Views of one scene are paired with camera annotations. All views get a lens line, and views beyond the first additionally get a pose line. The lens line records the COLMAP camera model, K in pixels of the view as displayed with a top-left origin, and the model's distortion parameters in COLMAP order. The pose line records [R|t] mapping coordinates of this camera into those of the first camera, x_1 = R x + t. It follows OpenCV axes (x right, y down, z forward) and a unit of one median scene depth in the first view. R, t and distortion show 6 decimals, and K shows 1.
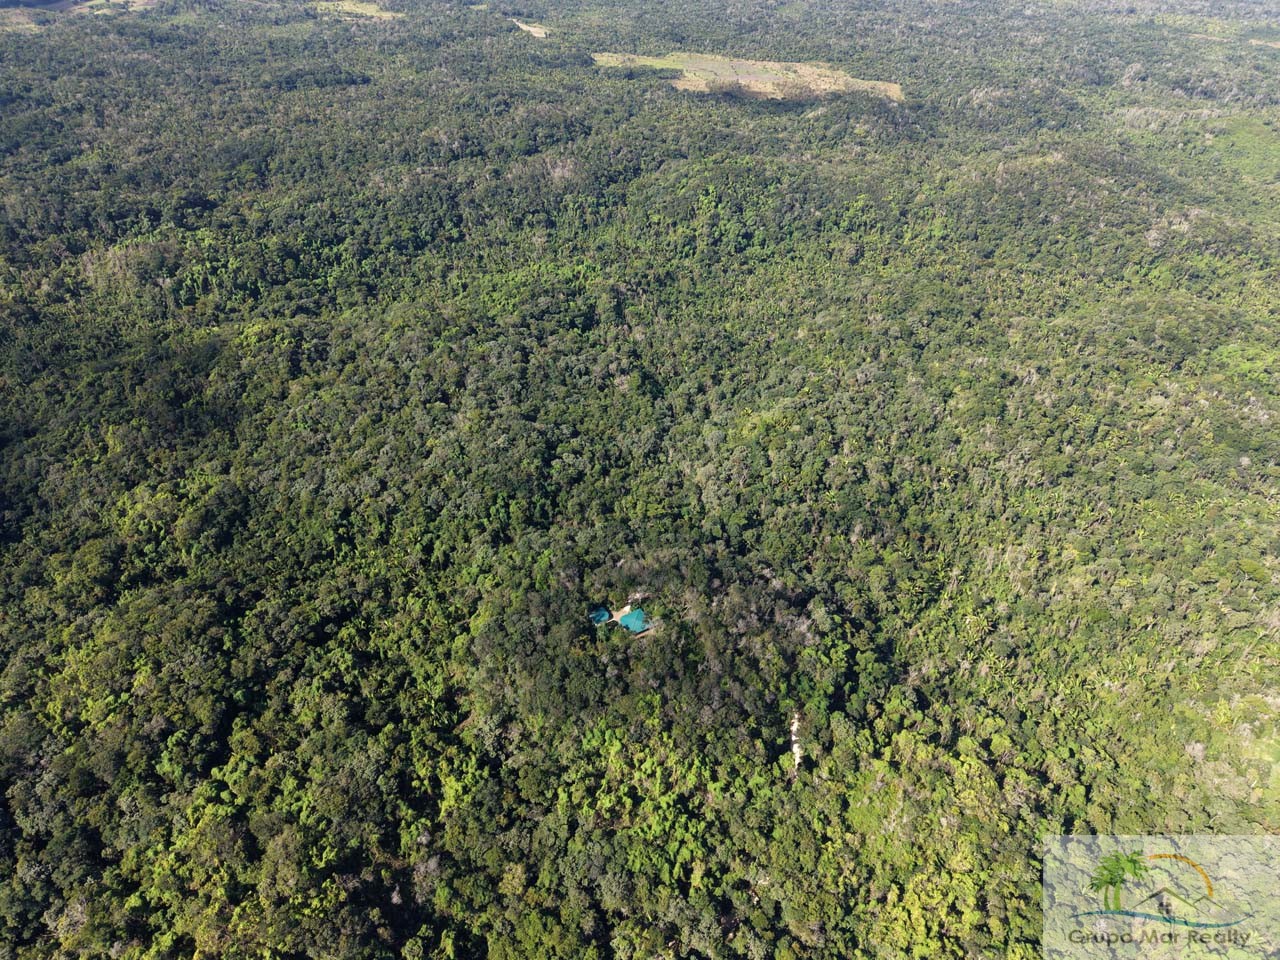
lens RADIAL K [[866.2, 0, 639.1], [0, 866.2, 474.9], [0, 0, 1]] dist [0.031113, -0.030034]
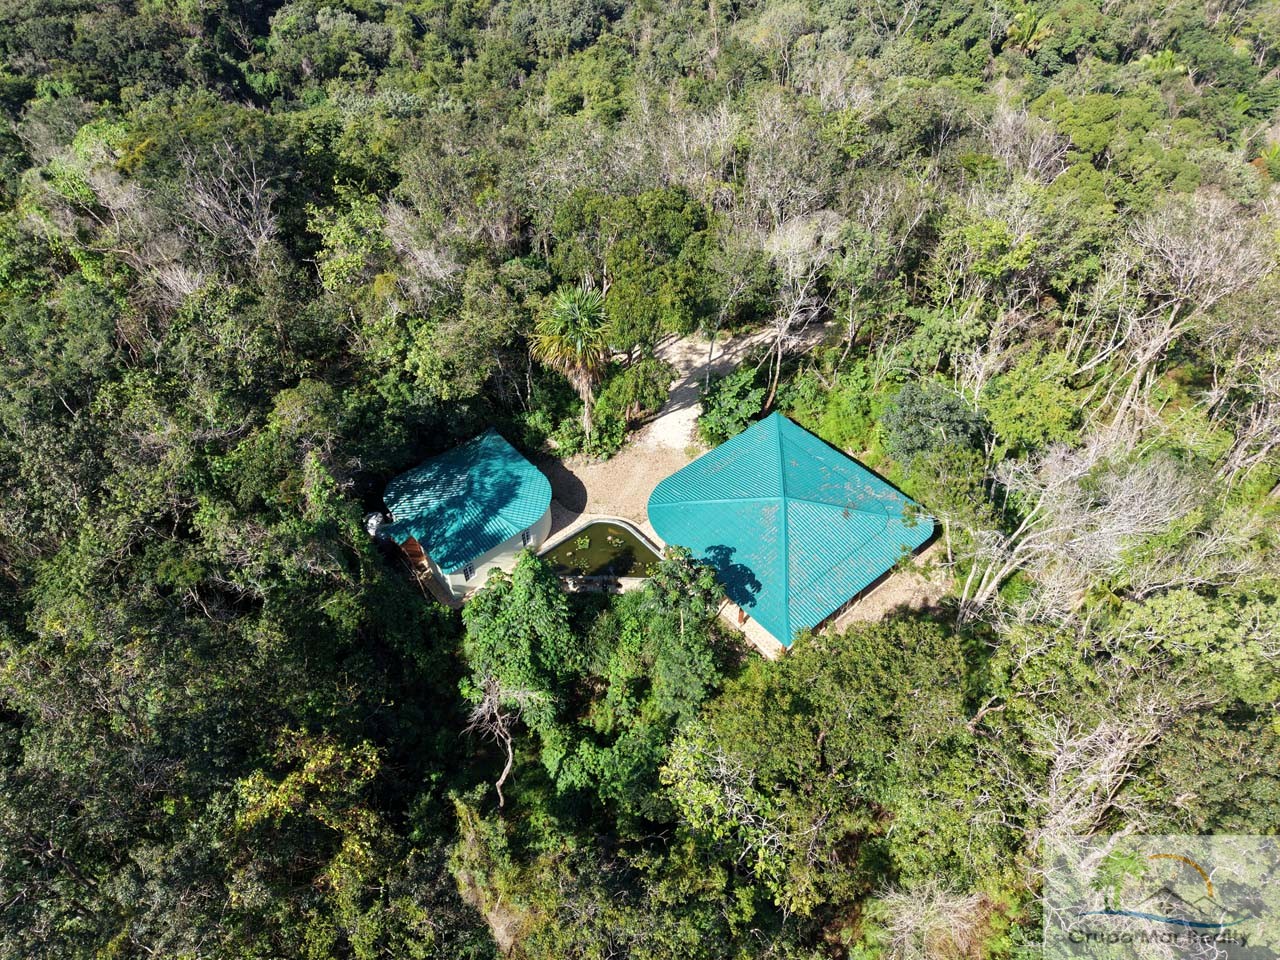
lens RADIAL K [[866.2, 0, 639.1], [0, 866.2, 474.9], [0, 0, 1]] dist [0.031113, -0.030034]
pose [[0.986164, -0.110973, 0.123146, -0.042610], [0.094569, 0.986744, 0.131885, 0.164489], [-0.136149, -0.118414, 0.983586, 0.996262]]
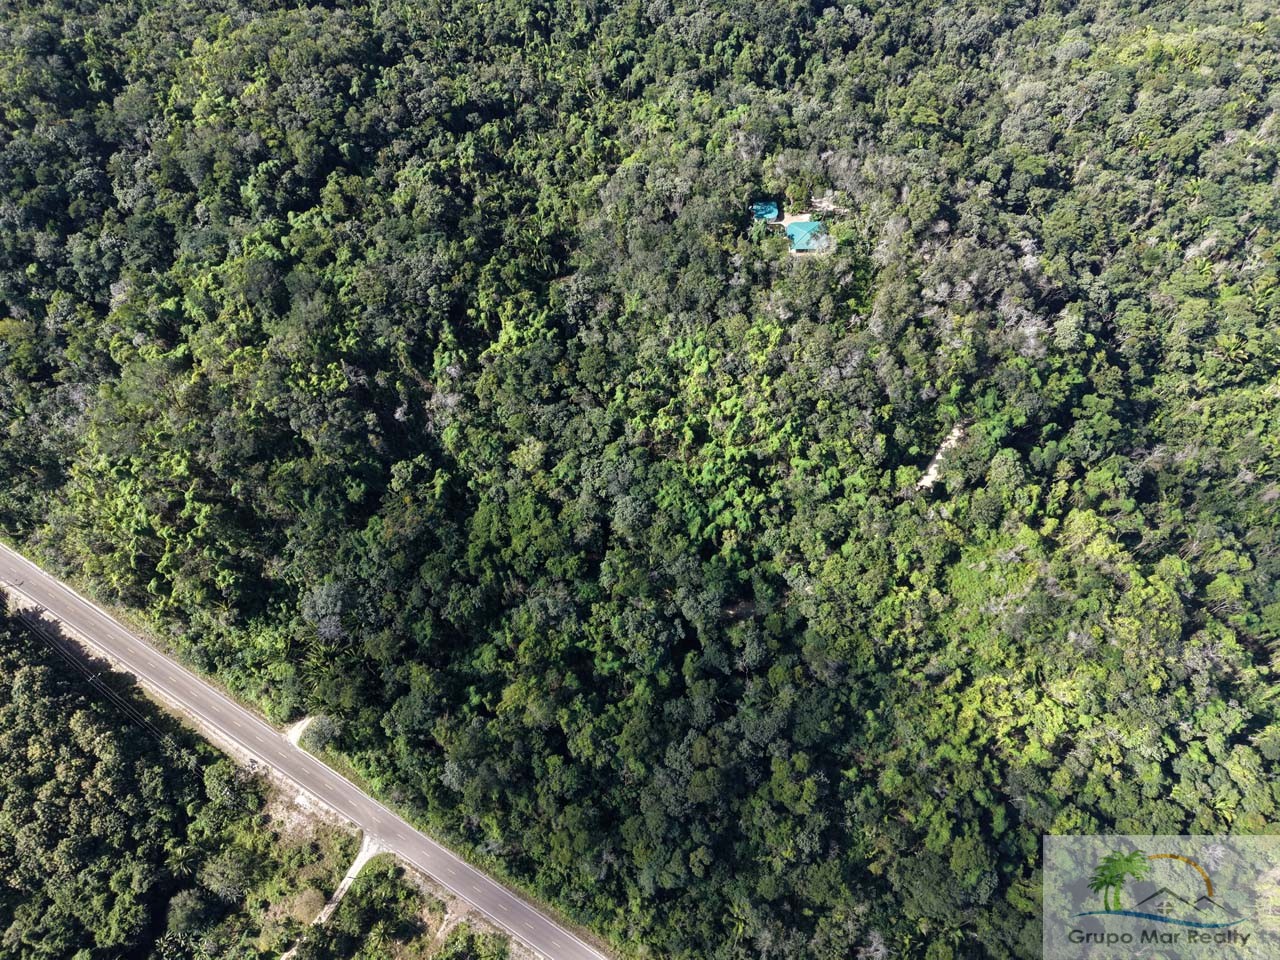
lens RADIAL K [[866.2, 0, 639.1], [0, 866.2, 474.9], [0, 0, 1]] dist [0.031113, -0.030034]
pose [[0.874081, 0.418698, -0.246322, 0.156026], [-0.293277, 0.859060, 0.419530, 0.086558], [0.387262, -0.294462, 0.873682, 0.271819]]
